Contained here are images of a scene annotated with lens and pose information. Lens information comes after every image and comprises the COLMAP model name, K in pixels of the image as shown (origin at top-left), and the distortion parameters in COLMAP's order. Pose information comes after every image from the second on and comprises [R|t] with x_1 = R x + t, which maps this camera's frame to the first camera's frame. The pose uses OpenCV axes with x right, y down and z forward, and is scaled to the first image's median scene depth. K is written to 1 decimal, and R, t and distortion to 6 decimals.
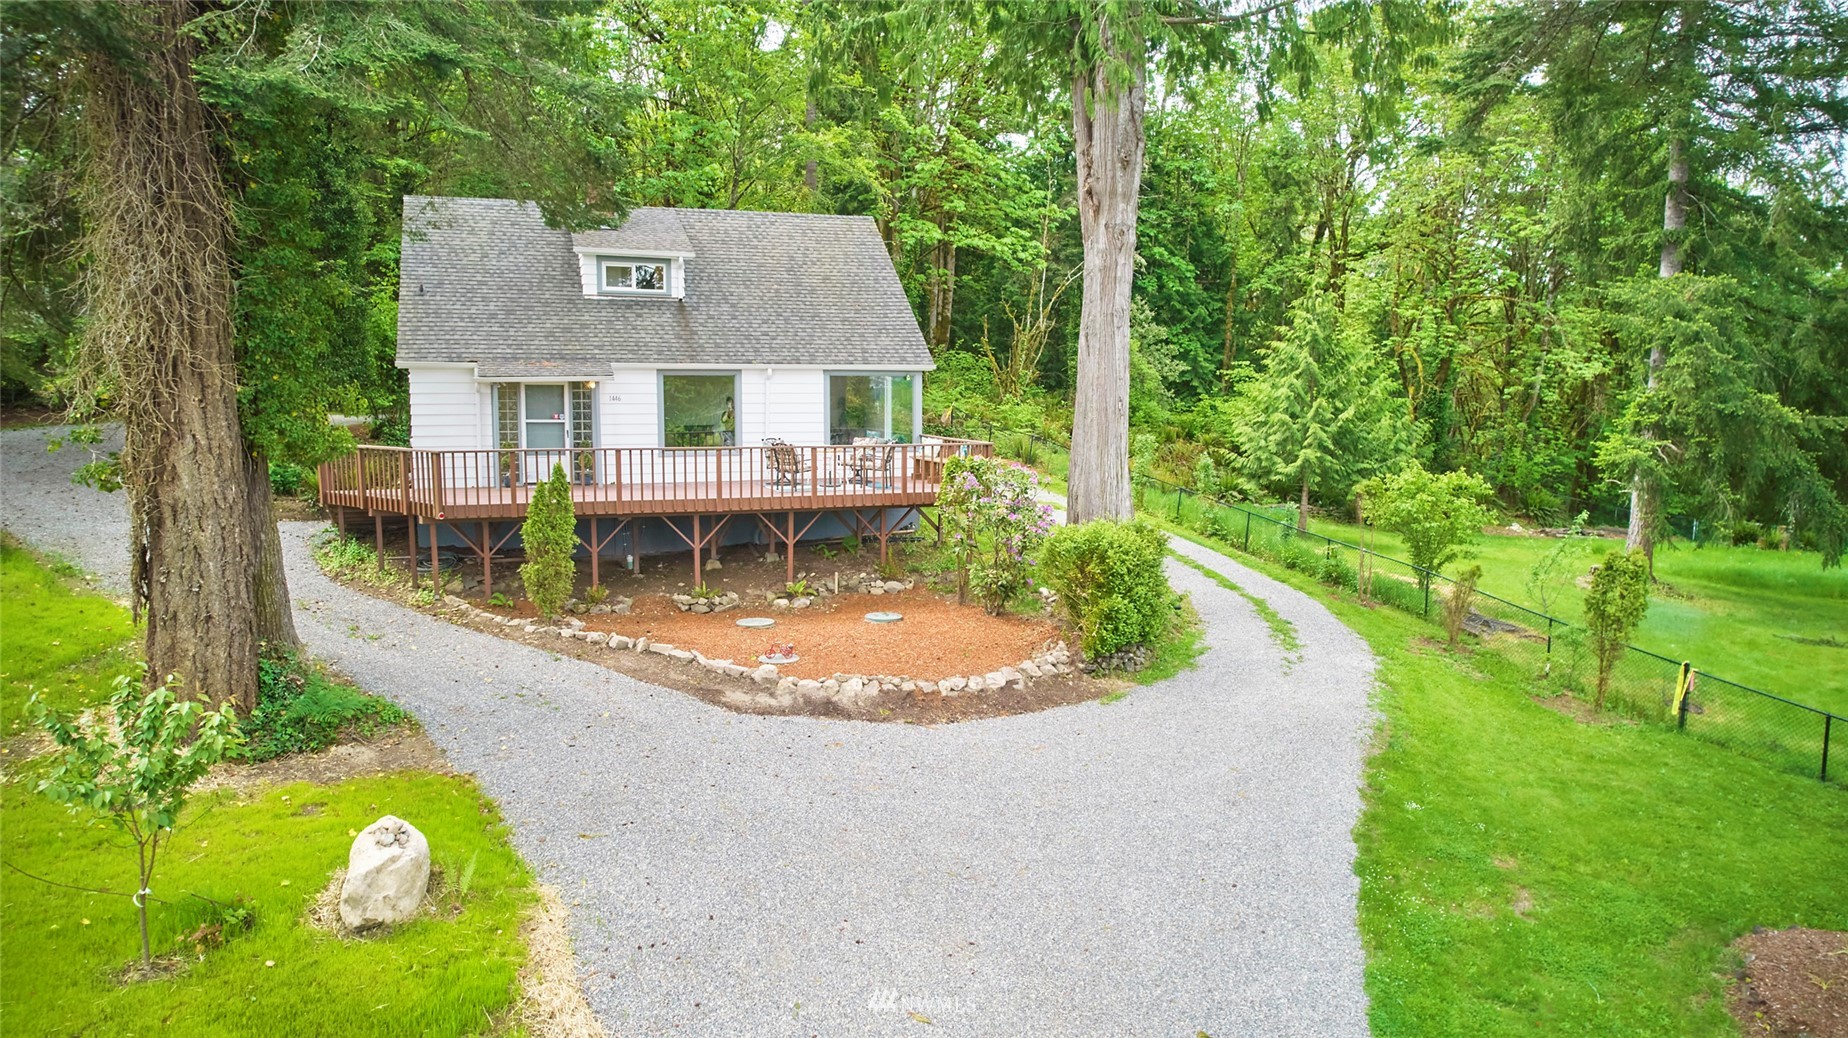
lens RADIAL K [[1155.2, 0, 924.0], [0, 1155.2, 519.0], [0, 0, 1]] dist [-0.065339, 0.038998]
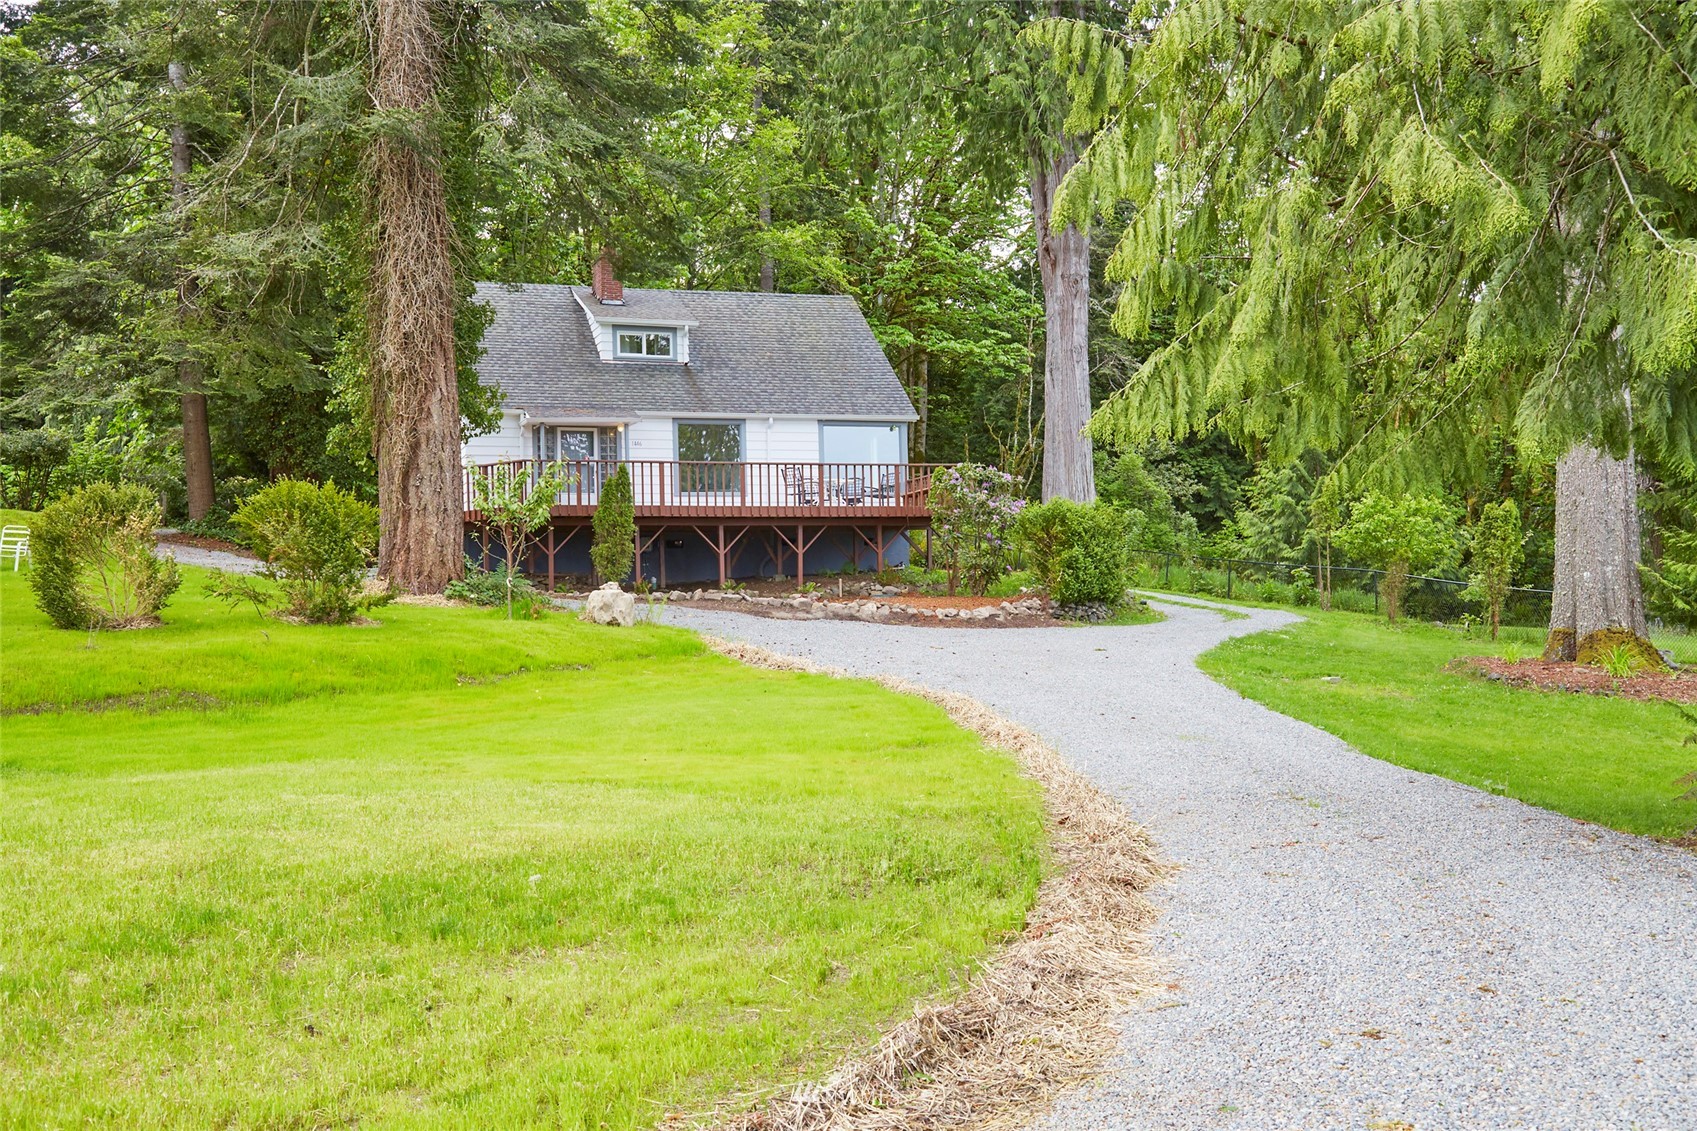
lens RADIAL K [[1796.2, 0, 848.5], [0, 1796.2, 565.5], [0, 0, 1]] dist [-0.025202, -0.002448]
pose [[0.999316, -0.033279, -0.016115, -0.037142], [0.030197, 0.986046, -0.163711, 0.308463], [0.021339, 0.163112, 0.986377, -0.715109]]
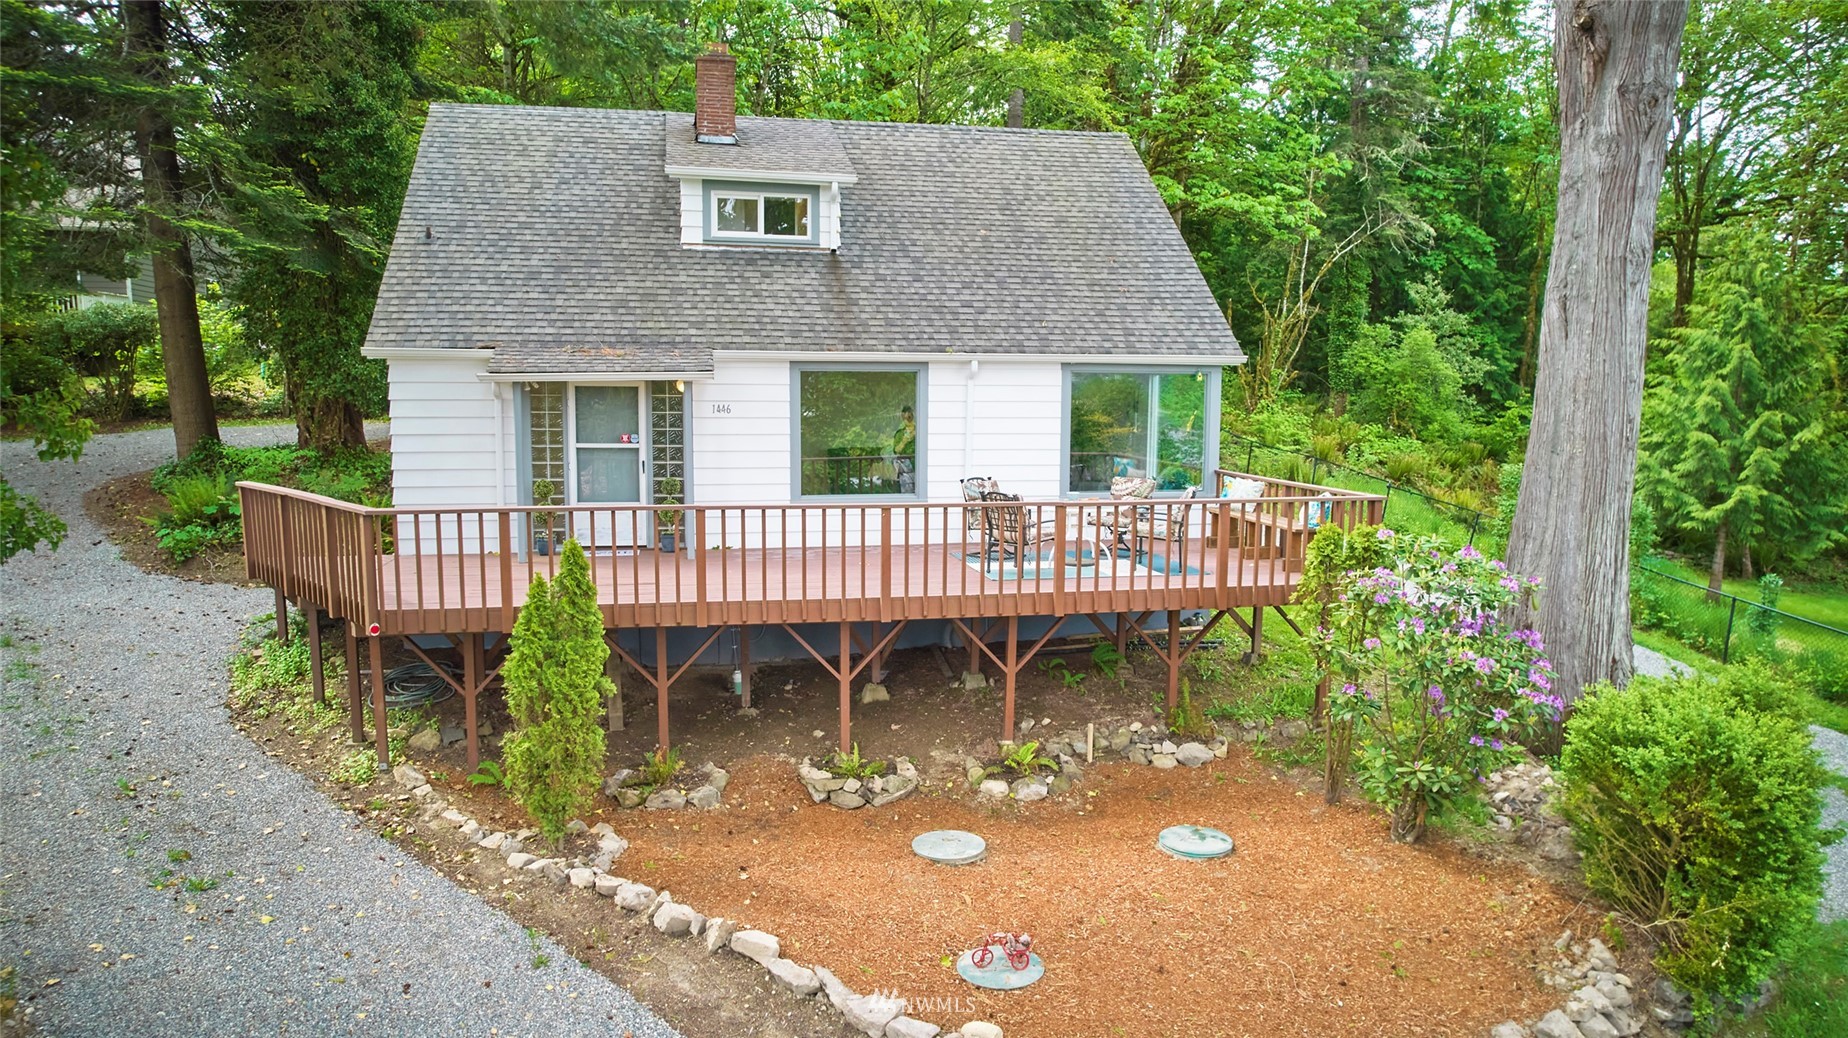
lens RADIAL K [[1155.2, 0, 924.0], [0, 1155.2, 519.0], [0, 0, 1]] dist [-0.065339, 0.038998]
pose [[0.988335, 0.019802, -0.151001, -0.070061], [-0.019926, 0.999801, 0.000696, -0.049454], [0.150985, 0.002321, 0.988533, 0.415608]]
